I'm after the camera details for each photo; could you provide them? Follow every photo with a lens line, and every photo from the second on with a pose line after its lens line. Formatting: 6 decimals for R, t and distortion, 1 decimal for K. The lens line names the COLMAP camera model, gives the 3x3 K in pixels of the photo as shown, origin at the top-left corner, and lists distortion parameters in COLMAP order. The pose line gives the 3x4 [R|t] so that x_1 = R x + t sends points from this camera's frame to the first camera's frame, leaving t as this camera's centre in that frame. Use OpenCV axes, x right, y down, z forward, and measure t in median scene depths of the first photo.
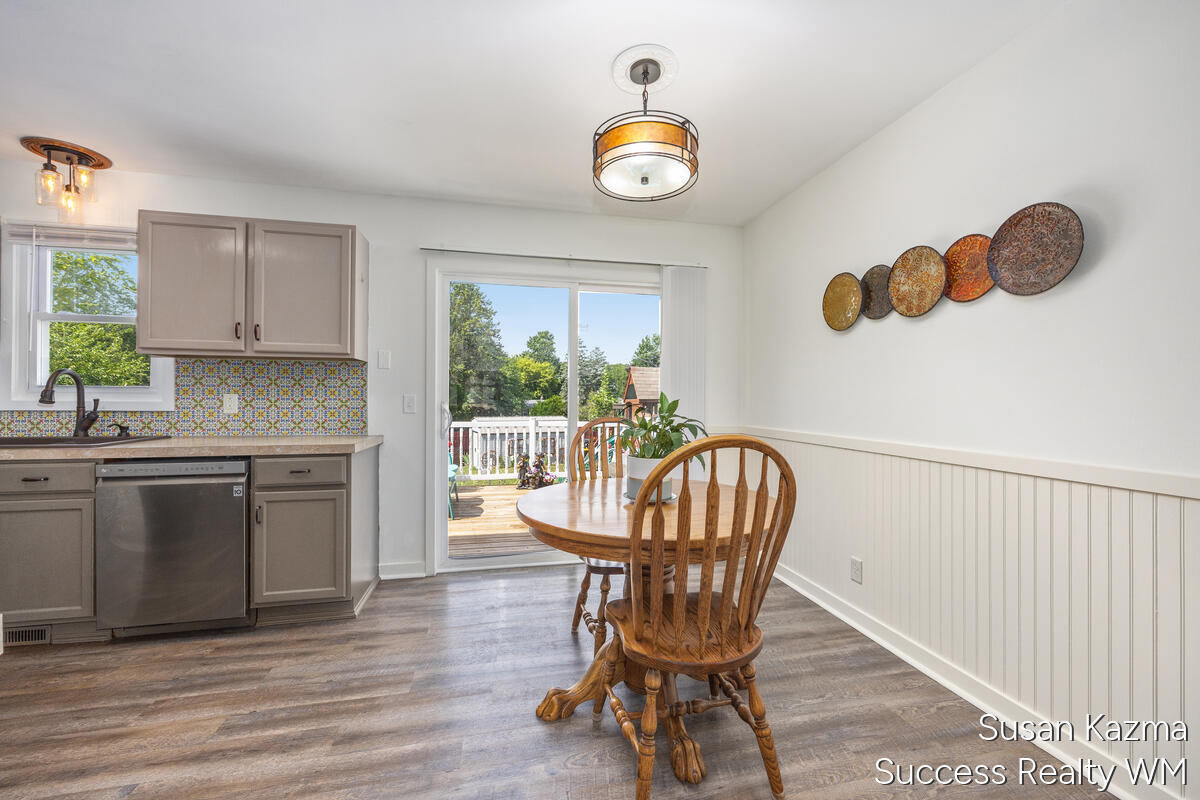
lens RADIAL K [[485.2, 0, 603.6], [0, 485.2, 396.4], [0, 0, 1]] dist [-0.000588, 0.000036]
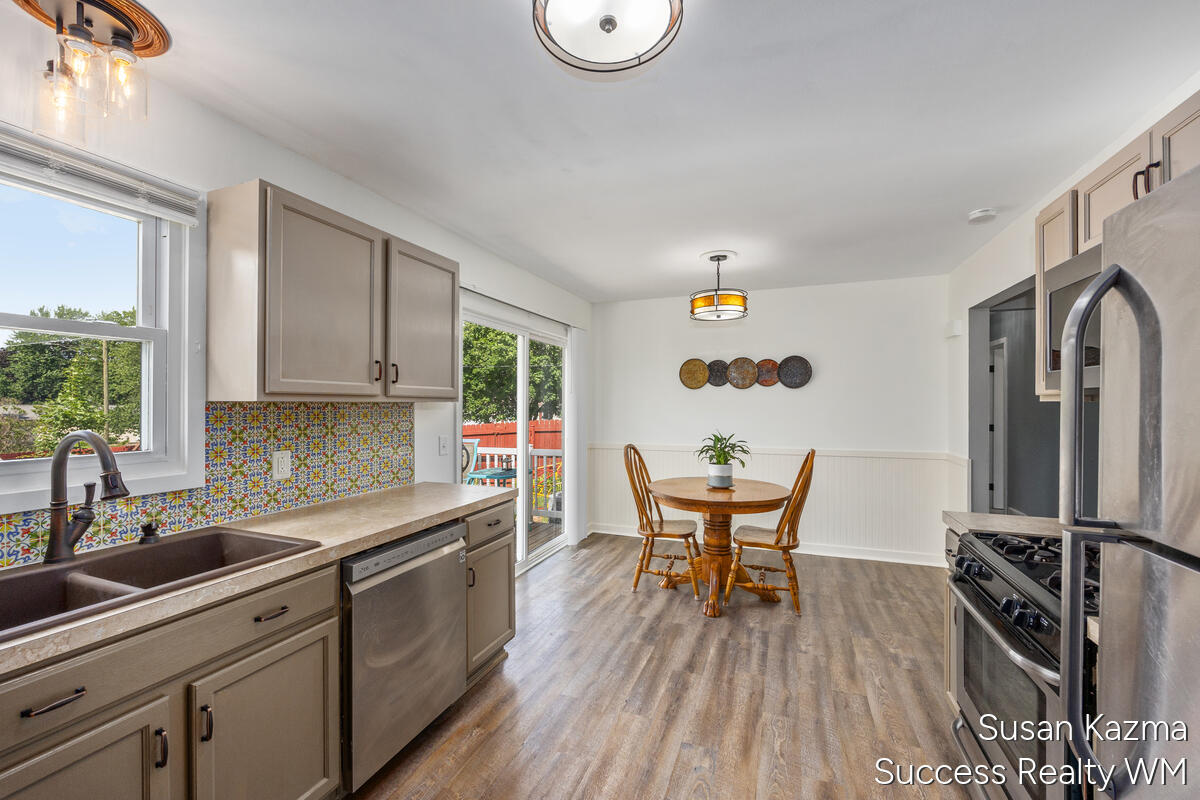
lens RADIAL K [[485.4, 0, 609.6], [0, 485.4, 405.8], [0, 0, 1]] dist [0.001638, 0.000204]
pose [[0.537412, -0.009288, 0.843268, -1.187486], [-0.000692, 0.999934, 0.011454, -0.084850], [-0.843319, -0.006739, 0.537371, 0.240086]]
